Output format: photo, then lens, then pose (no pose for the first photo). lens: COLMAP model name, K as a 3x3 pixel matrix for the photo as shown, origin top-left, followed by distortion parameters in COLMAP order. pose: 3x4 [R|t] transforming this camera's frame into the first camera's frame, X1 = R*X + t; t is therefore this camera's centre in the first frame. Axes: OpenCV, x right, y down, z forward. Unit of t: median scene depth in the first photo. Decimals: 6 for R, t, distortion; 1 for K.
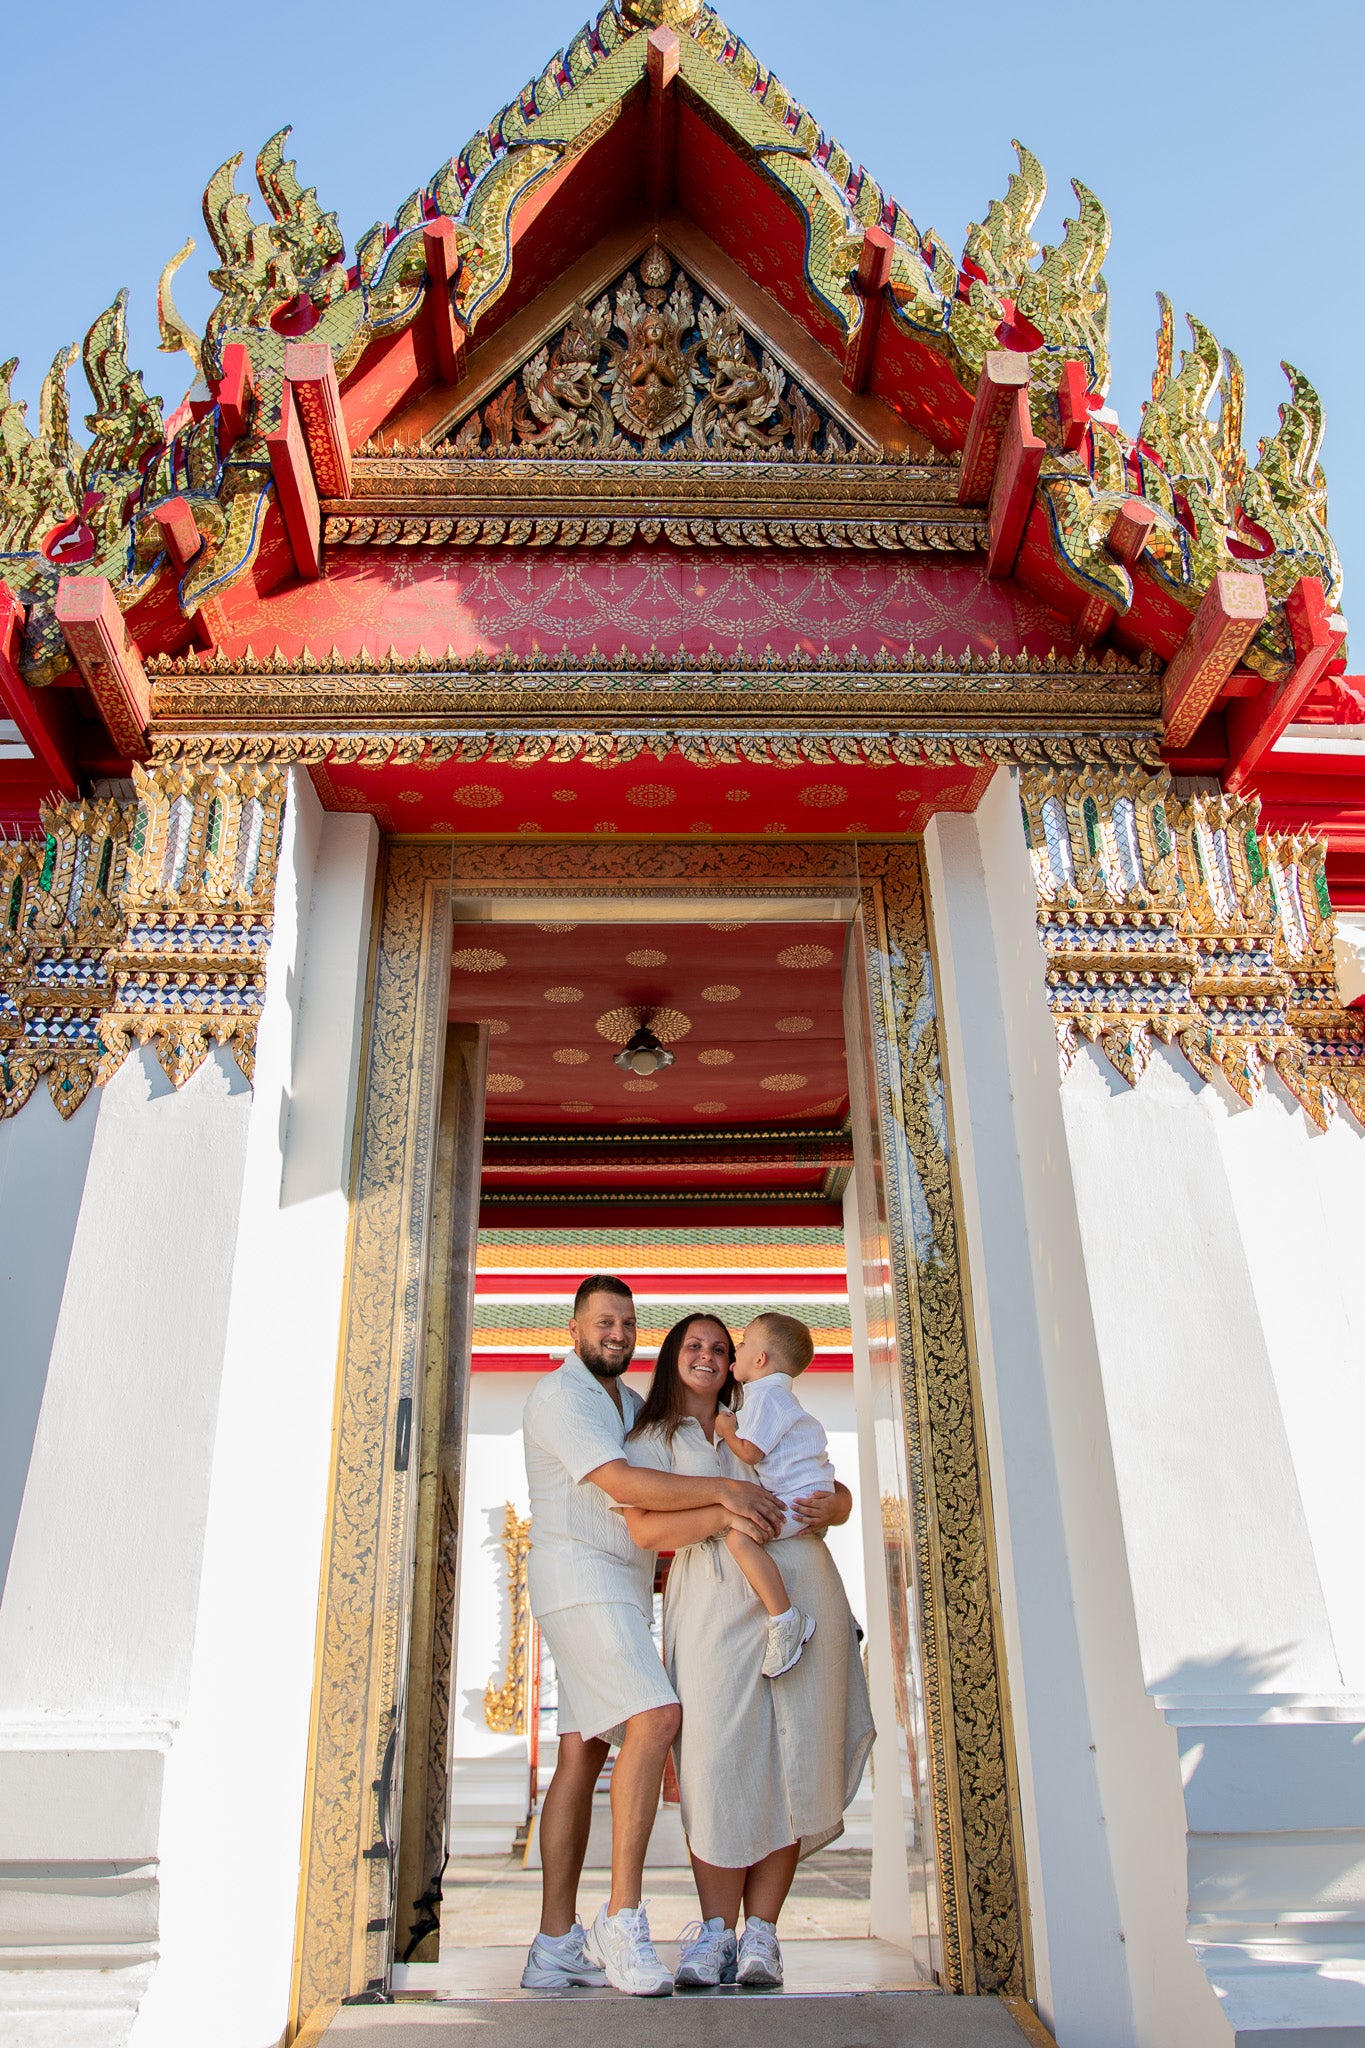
lens RADIAL K [[1819.7, 0, 626.0], [0, 1819.7, 986.9], [0, 0, 1]] dist [-0.091118, 0.087929]
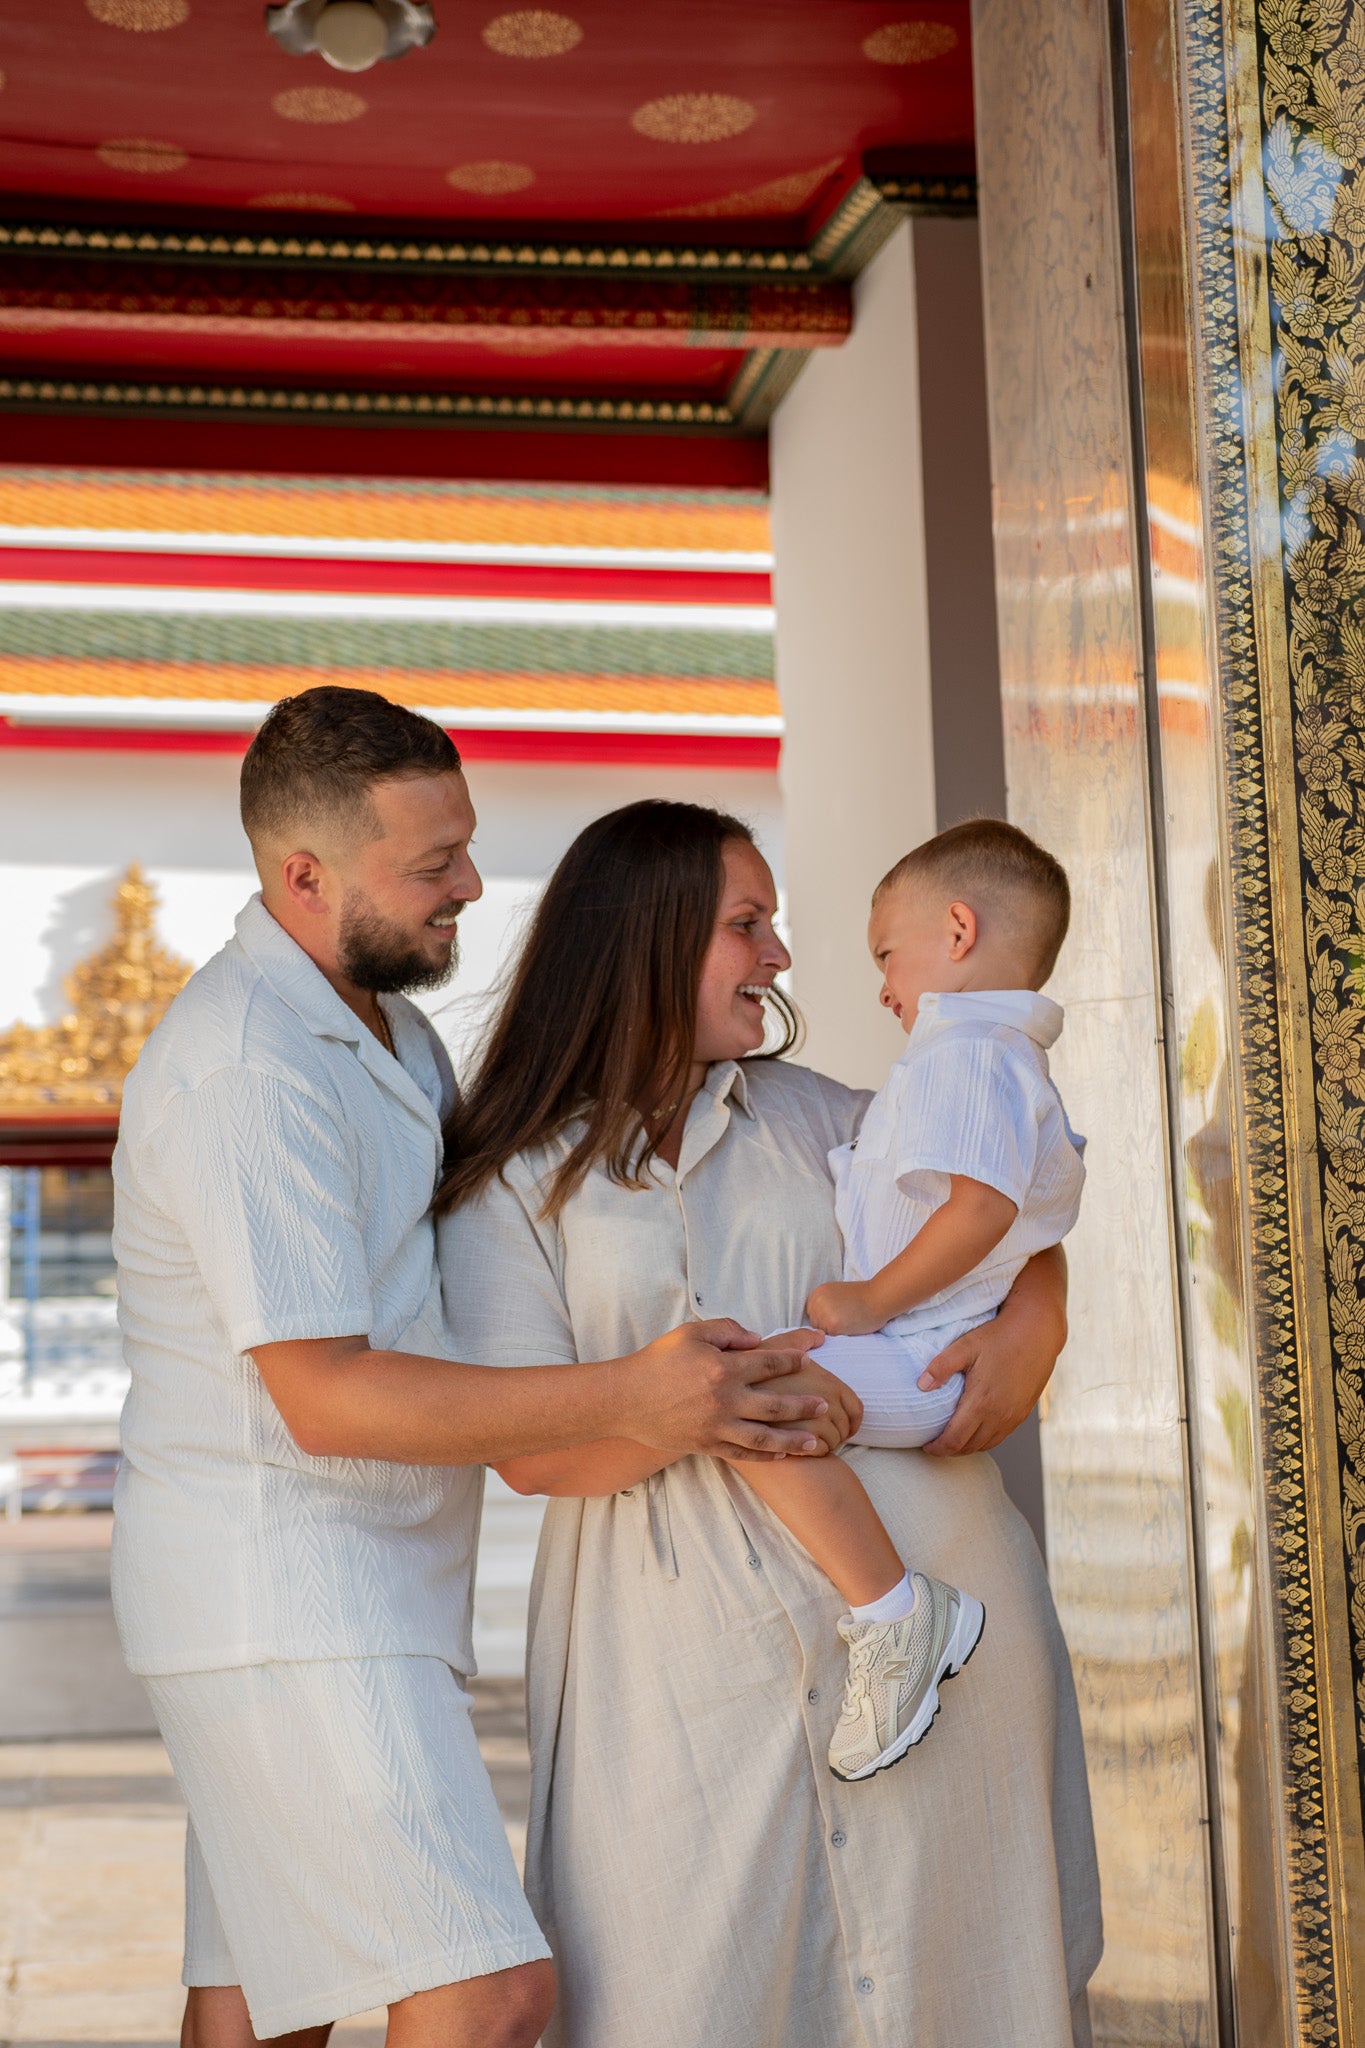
lens RADIAL K [[3351.2, 0, 677.6], [0, 3351.2, 999.7], [0, 0, 1]] dist [0.191551, 0.075573]
pose [[0.986237, 0.007162, 0.165185, -0.033400], [-0.055100, 0.956190, 0.287516, 0.024028], [-0.155889, -0.292660, 0.943424, 0.261677]]
